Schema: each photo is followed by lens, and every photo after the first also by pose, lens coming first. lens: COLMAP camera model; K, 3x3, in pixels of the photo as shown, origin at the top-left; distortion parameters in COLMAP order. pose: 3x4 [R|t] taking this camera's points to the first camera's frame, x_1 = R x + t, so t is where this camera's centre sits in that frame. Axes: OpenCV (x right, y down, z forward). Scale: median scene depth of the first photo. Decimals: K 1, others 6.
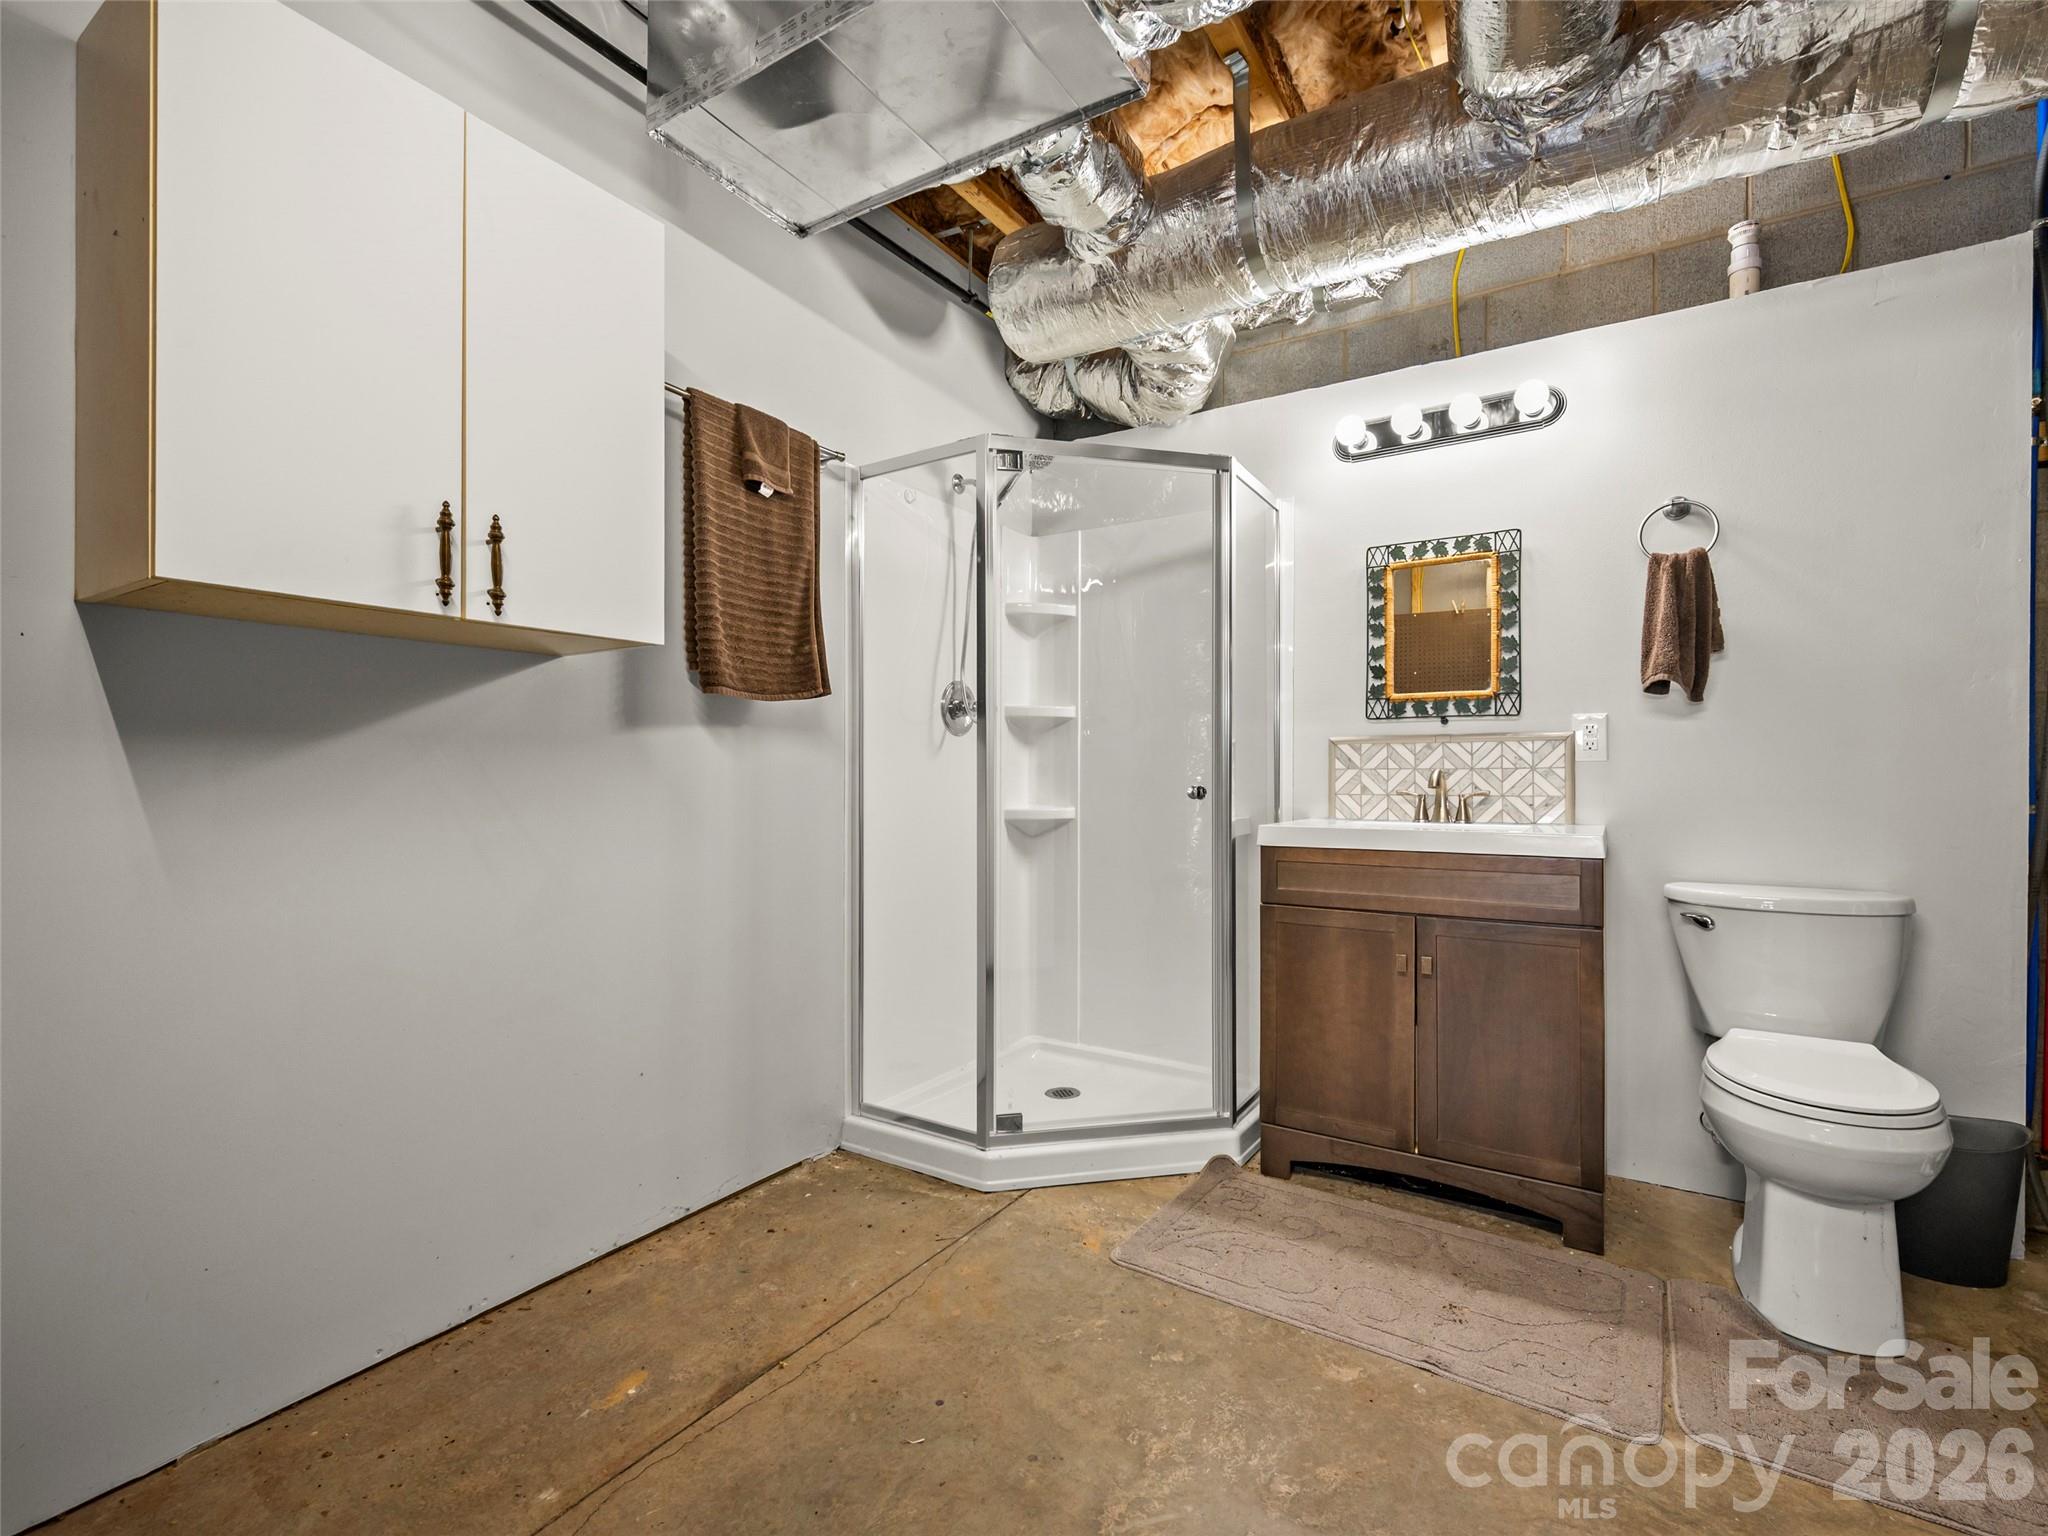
lens RADIAL K [[929.0, 0, 1024.2], [0, 929.0, 769.1], [0, 0, 1]] dist [-0.000562, -0.000022]
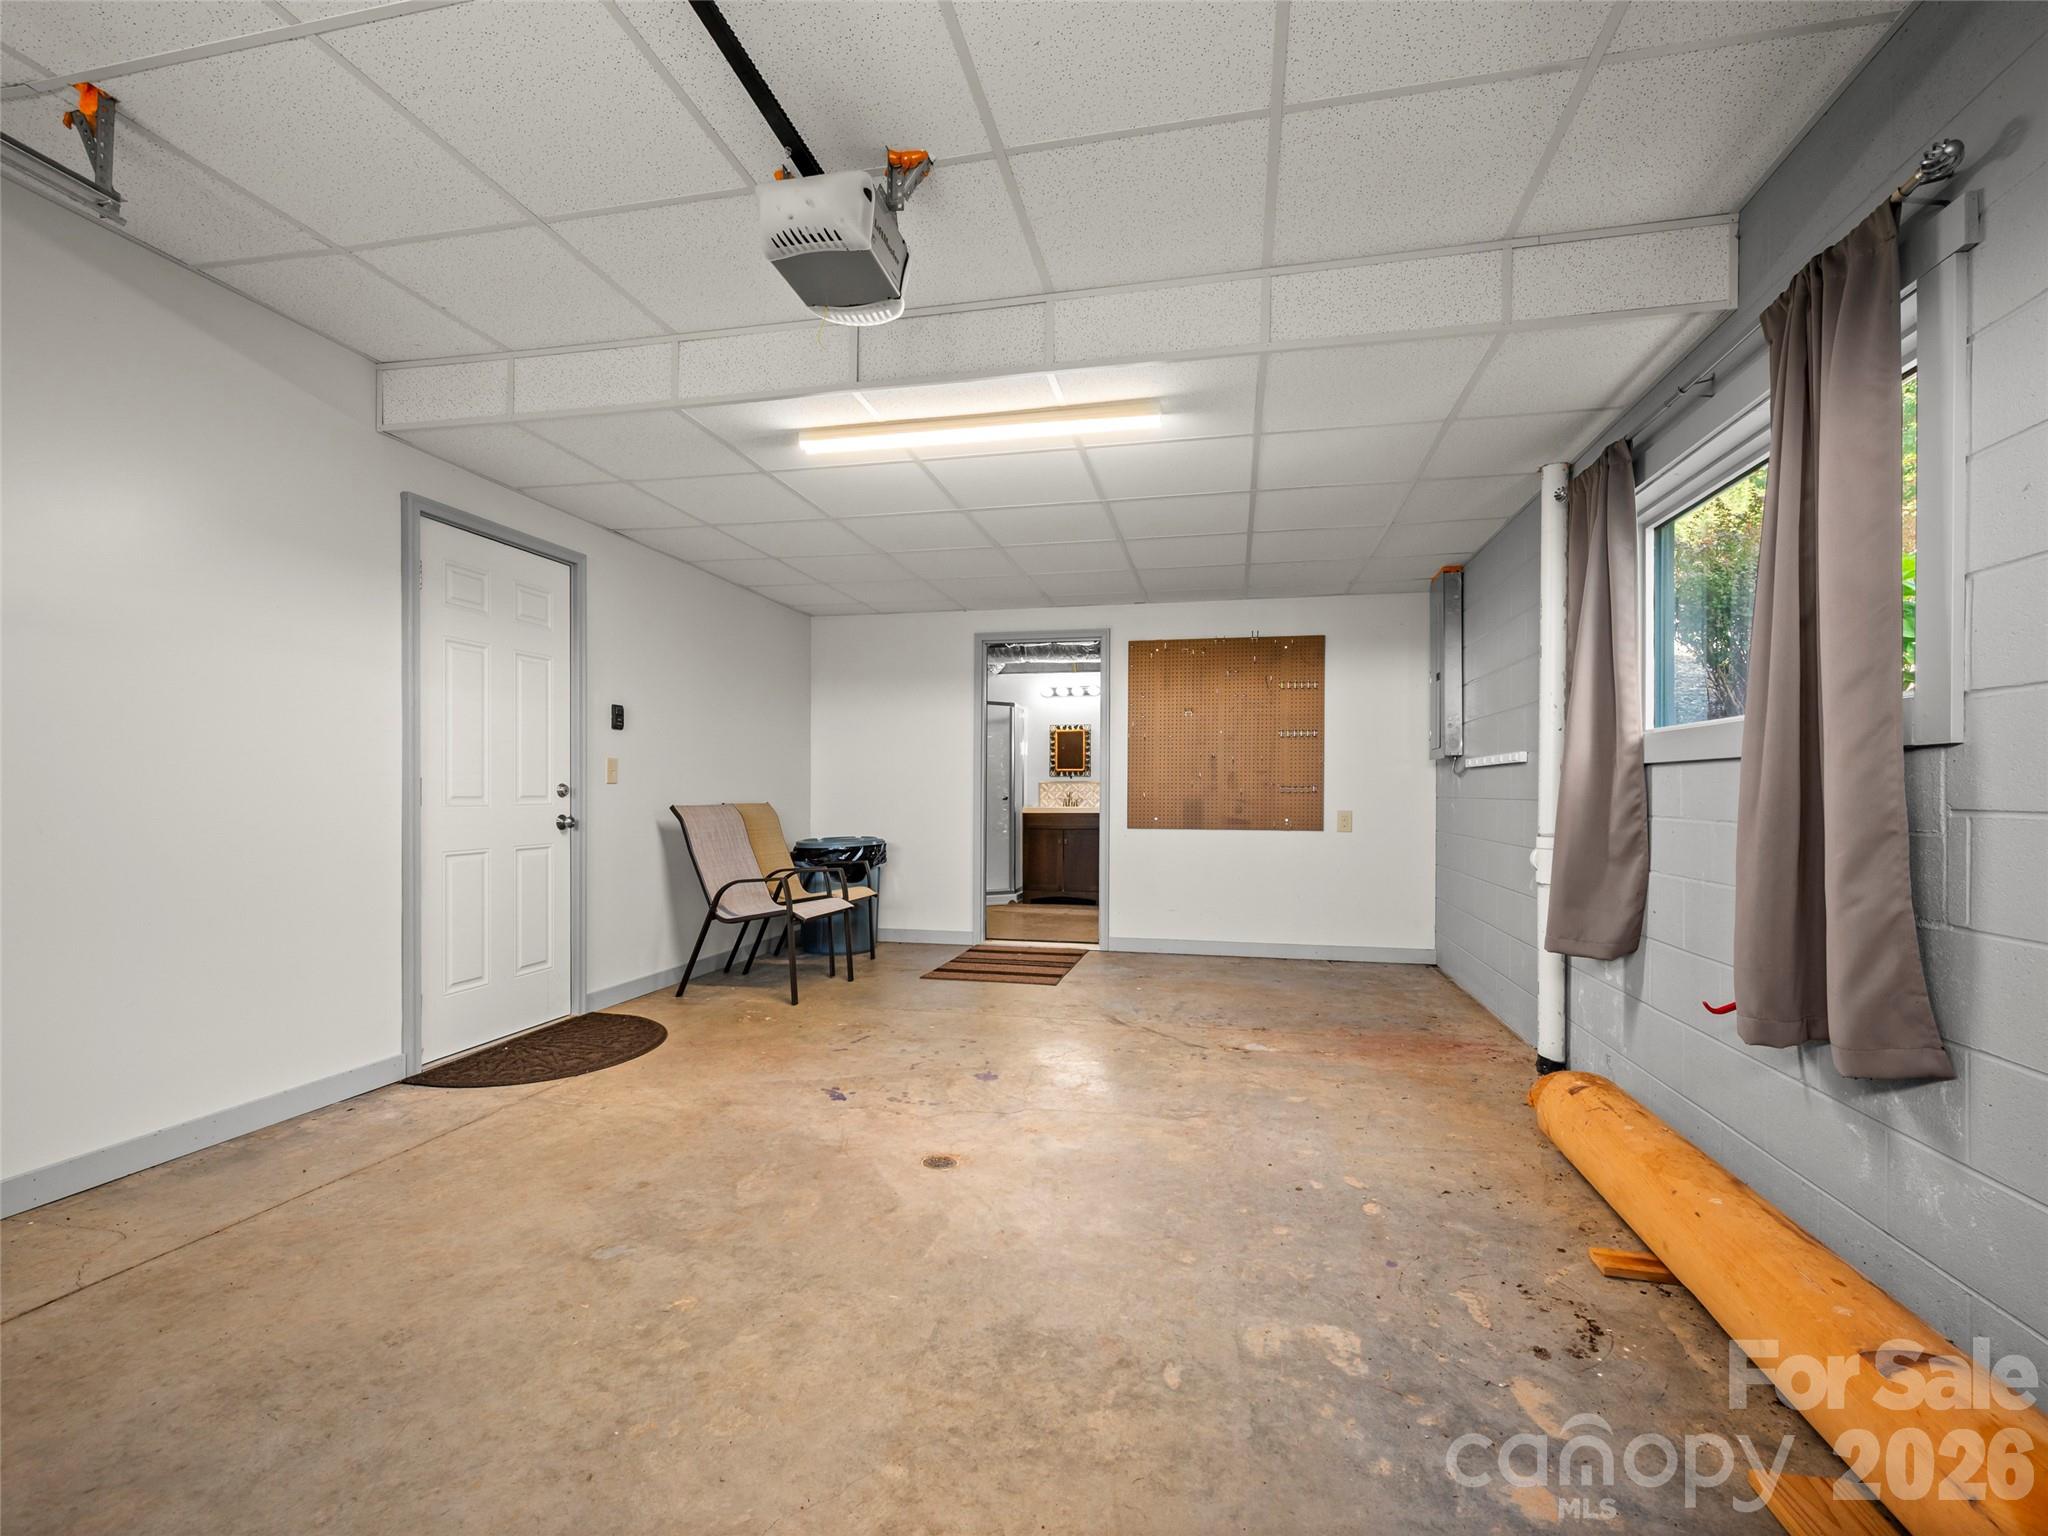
lens RADIAL K [[929.0, 0, 1031.8], [0, 929.0, 778.5], [0, 0, 1]] dist [-0.000562, -0.000022]
pose [[0.939879, -0.001851, 0.341503, -0.881643], [0.002561, 0.999995, -0.001630, -0.043926], [-0.341498, 0.002406, 0.939879, -2.239528]]
